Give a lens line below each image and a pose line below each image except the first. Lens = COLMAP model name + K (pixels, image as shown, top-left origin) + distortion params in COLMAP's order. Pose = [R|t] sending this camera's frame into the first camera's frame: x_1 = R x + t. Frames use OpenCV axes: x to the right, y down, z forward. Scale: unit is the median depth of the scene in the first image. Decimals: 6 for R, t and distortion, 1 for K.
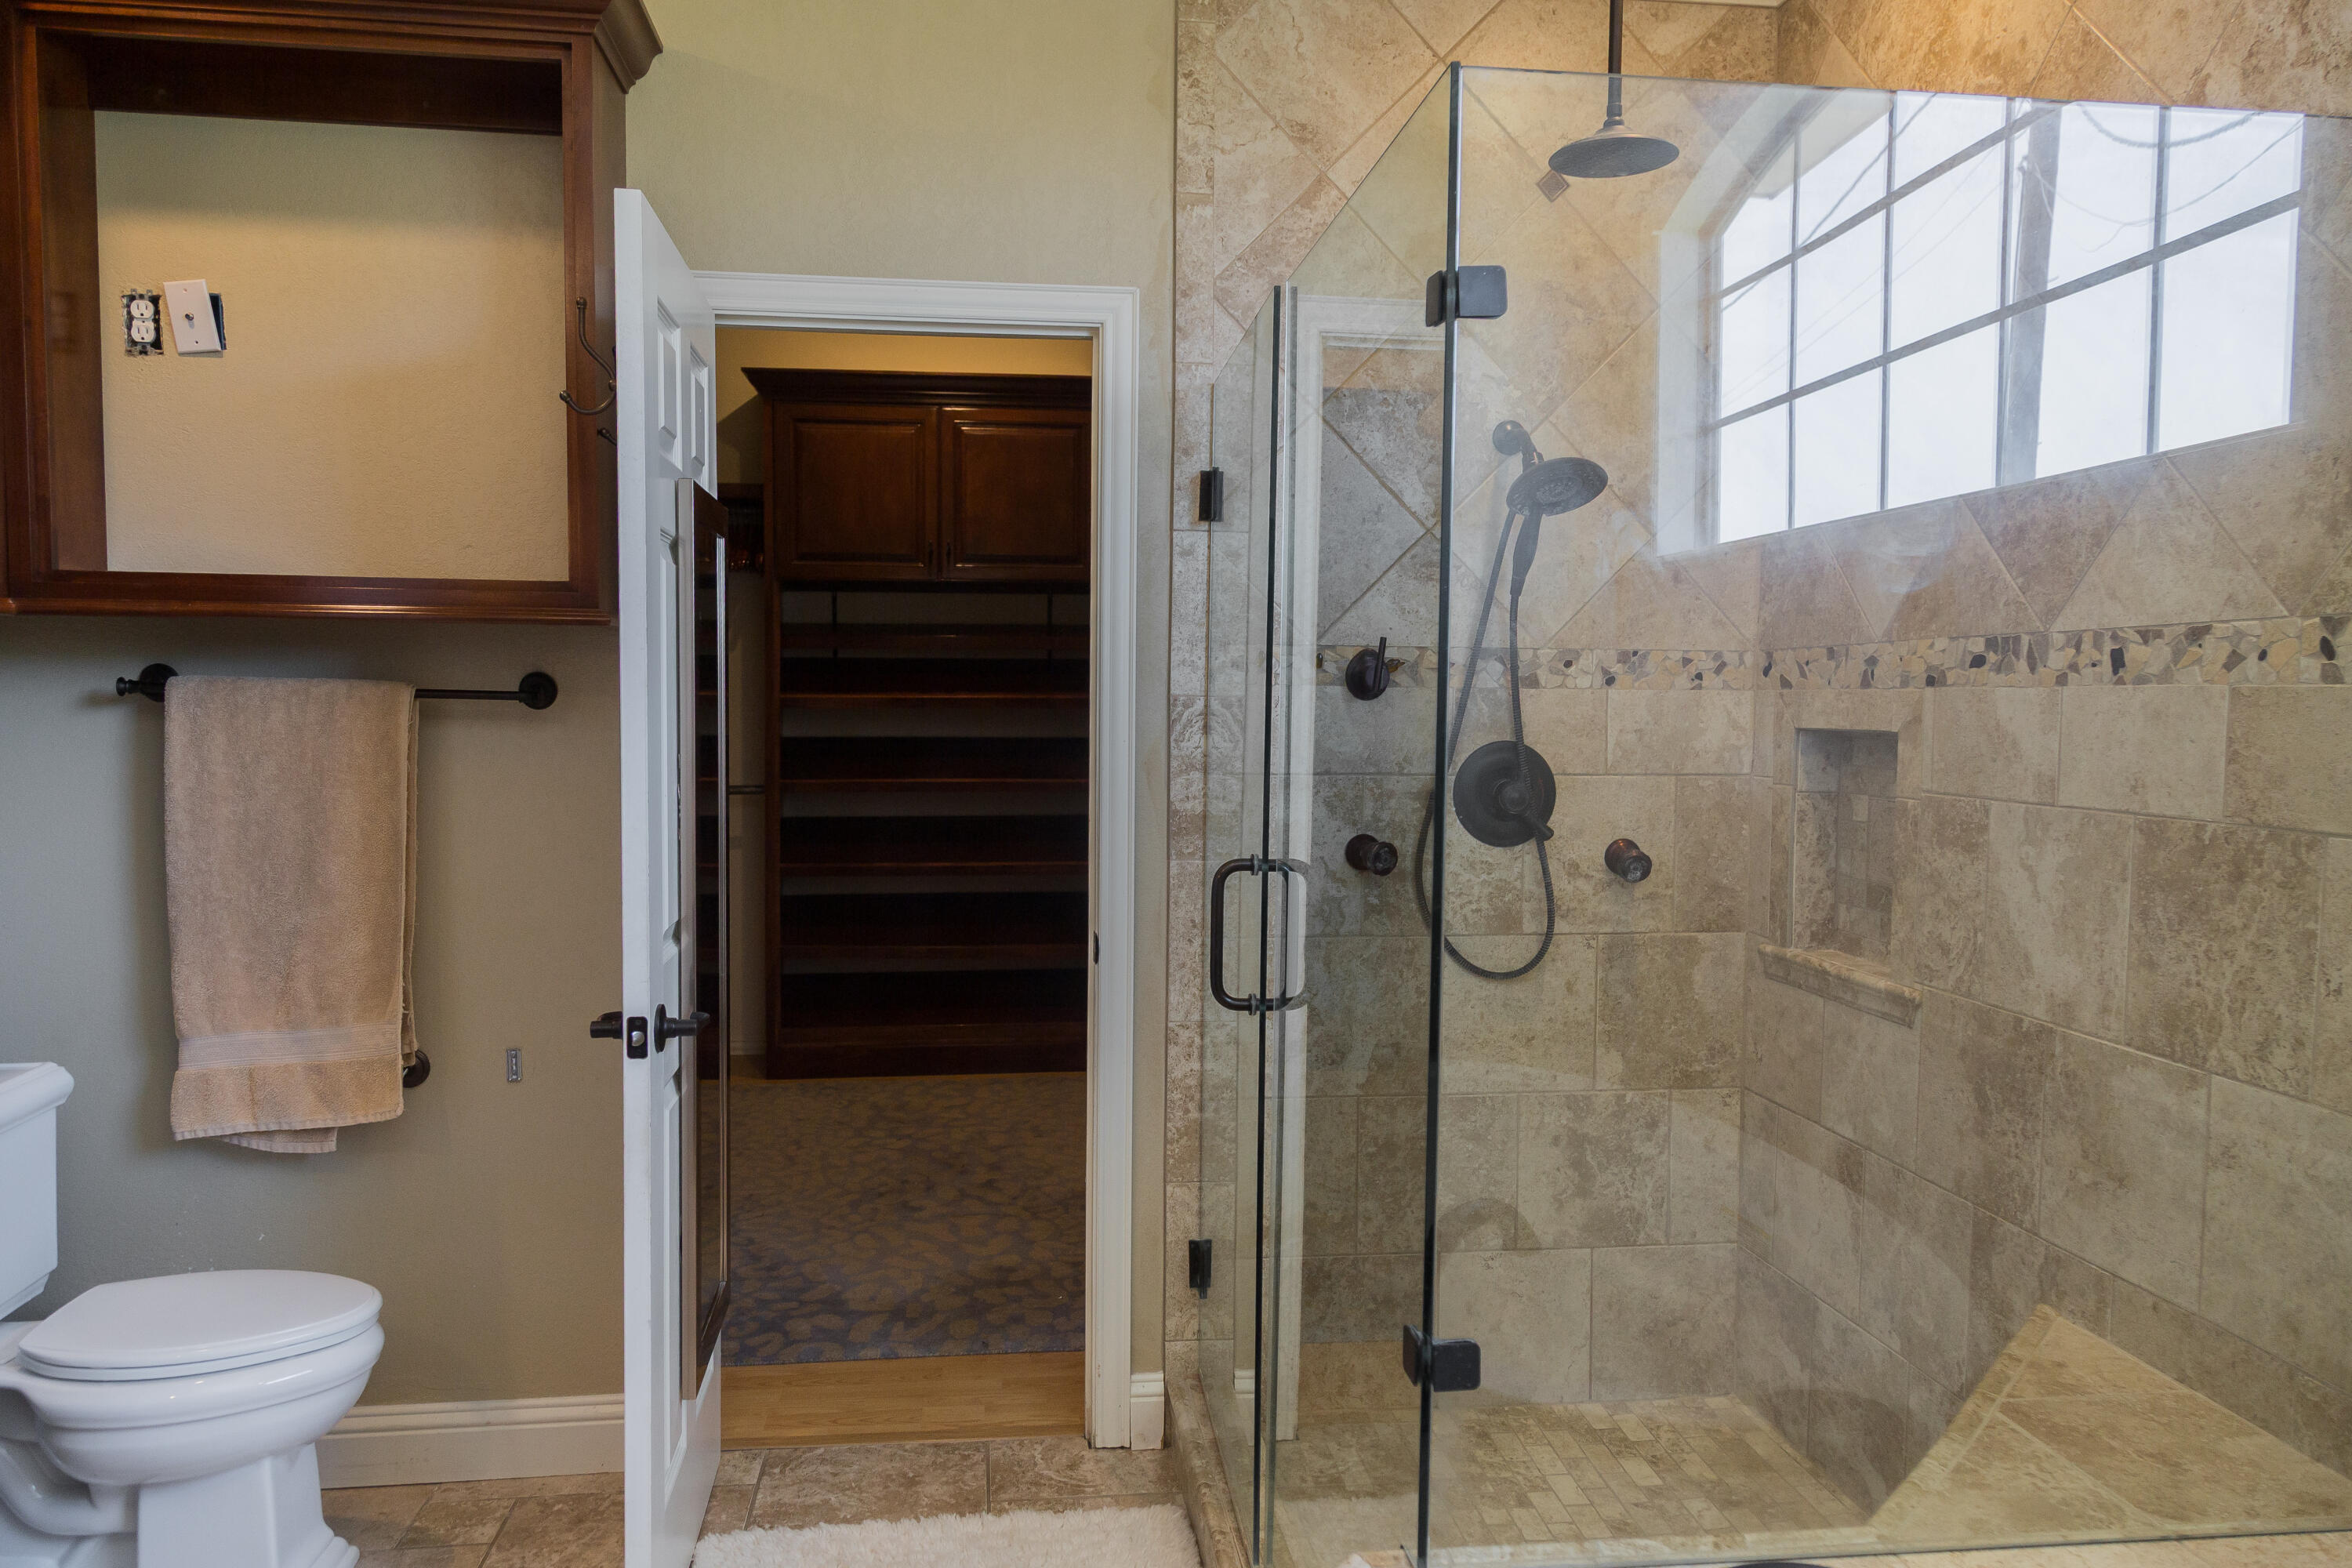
lens RADIAL K [[1651.7, 0, 1177.3], [0, 1651.7, 794.2], [0, 0, 1]] dist [0.002111, 0.004342]
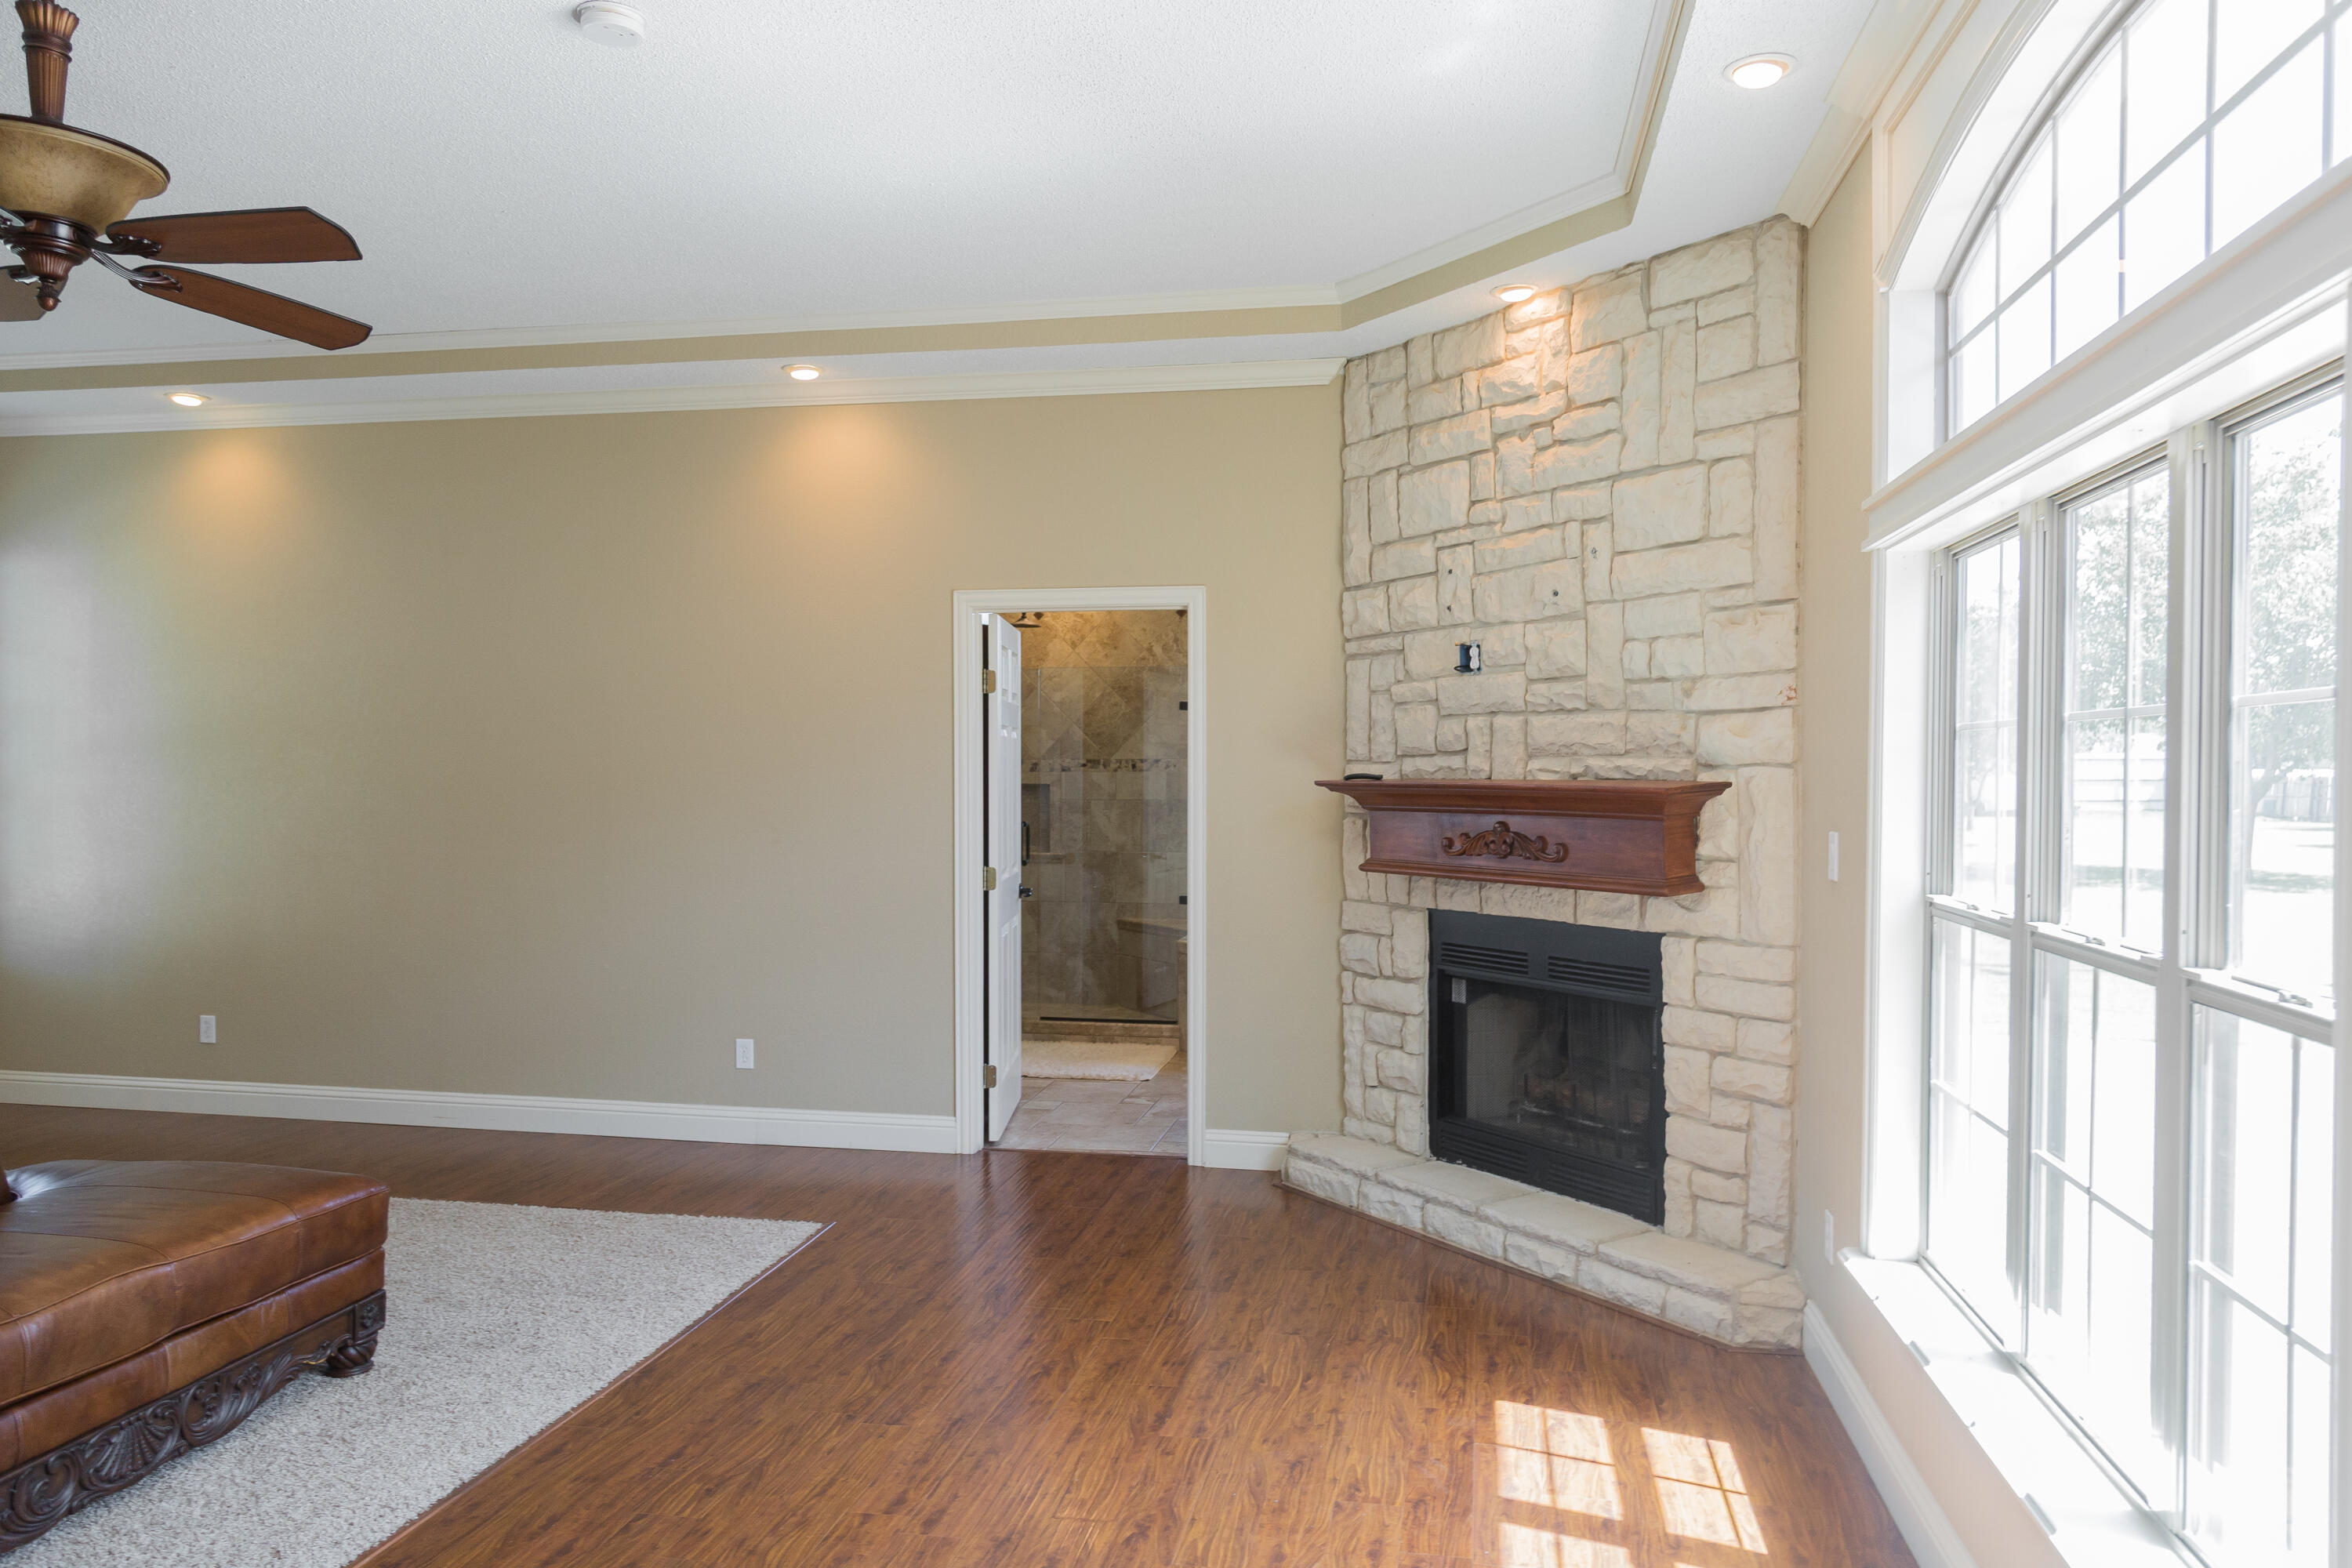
lens RADIAL K [[1572.3, 0, 1178.0], [0, 1572.3, 793.0], [0, 0, 1]] dist [0.005374, -0.000155]
pose [[0.303994, -0.024471, 0.952359, -2.706964], [0.056275, 0.998386, 0.007691, -0.027133], [-0.951010, 0.051257, 0.304881, -0.319675]]
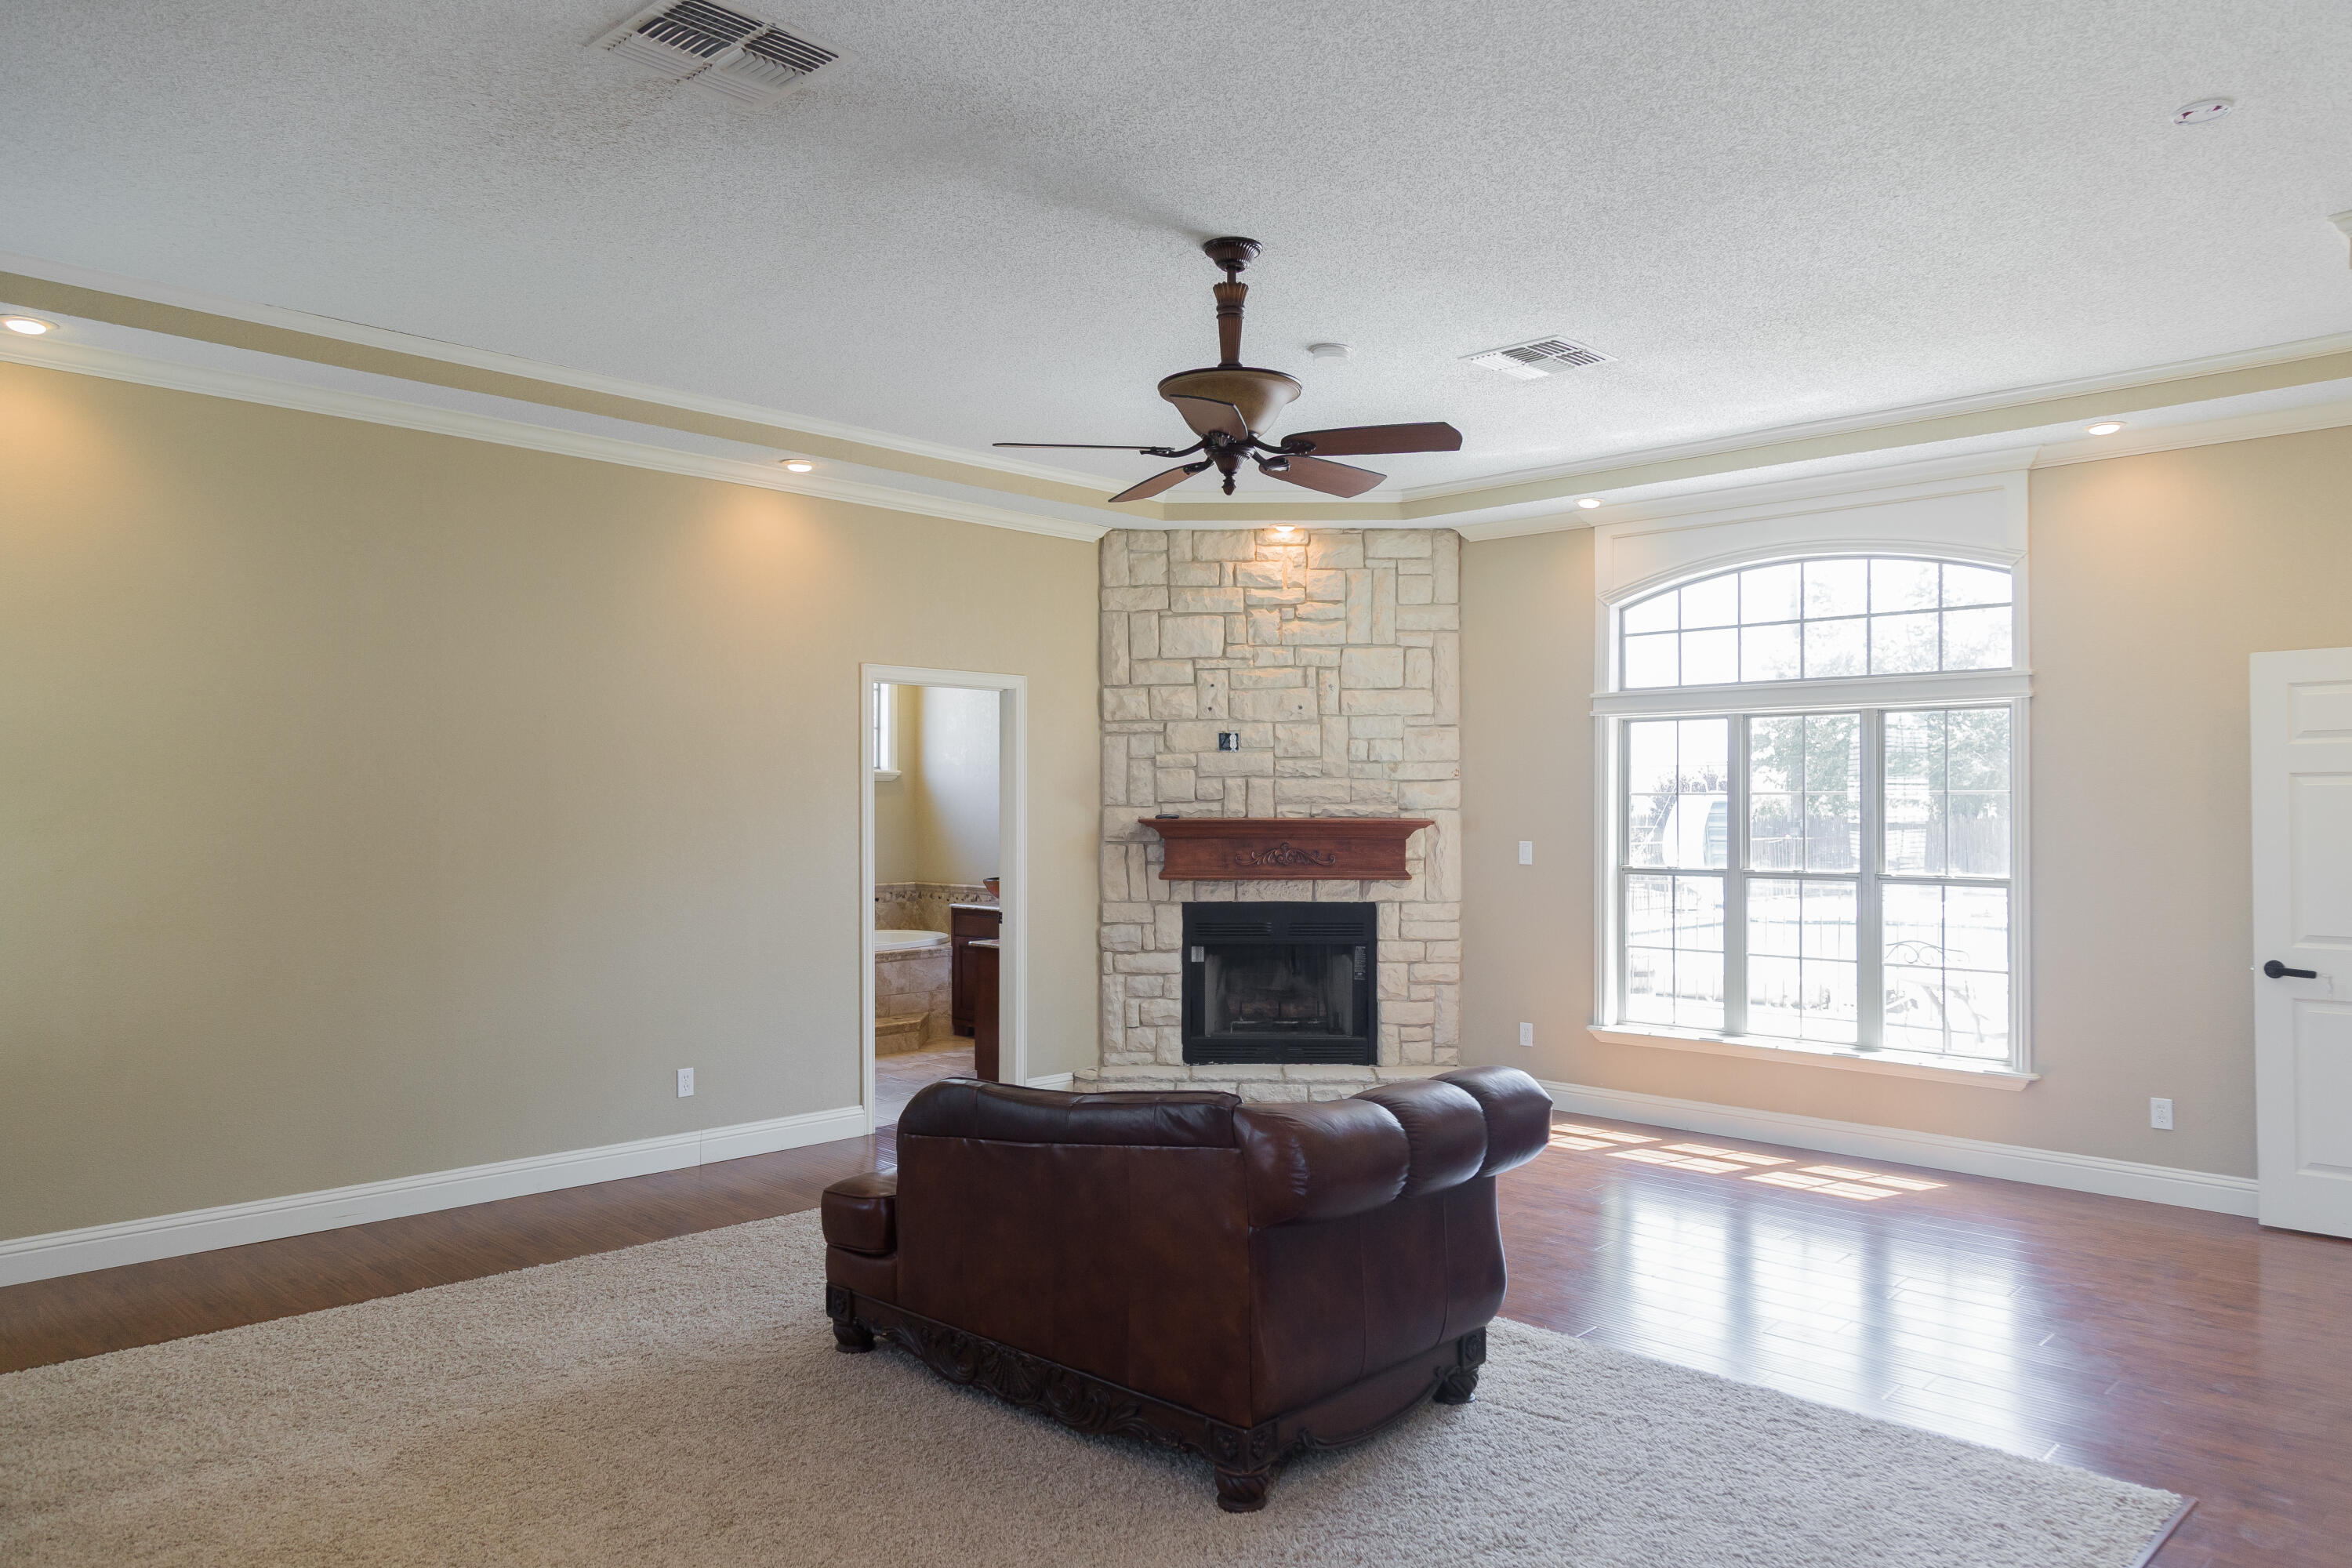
lens RADIAL K [[1572.3, 0, 1178.0], [0, 1572.3, 793.0], [0, 0, 1]] dist [0.005374, -0.000155]
pose [[-0.623201, -0.006328, 0.782036, -3.077968], [0.037275, 0.998590, 0.037785, -0.168975], [-0.781173, 0.052698, -0.622086, 1.805023]]
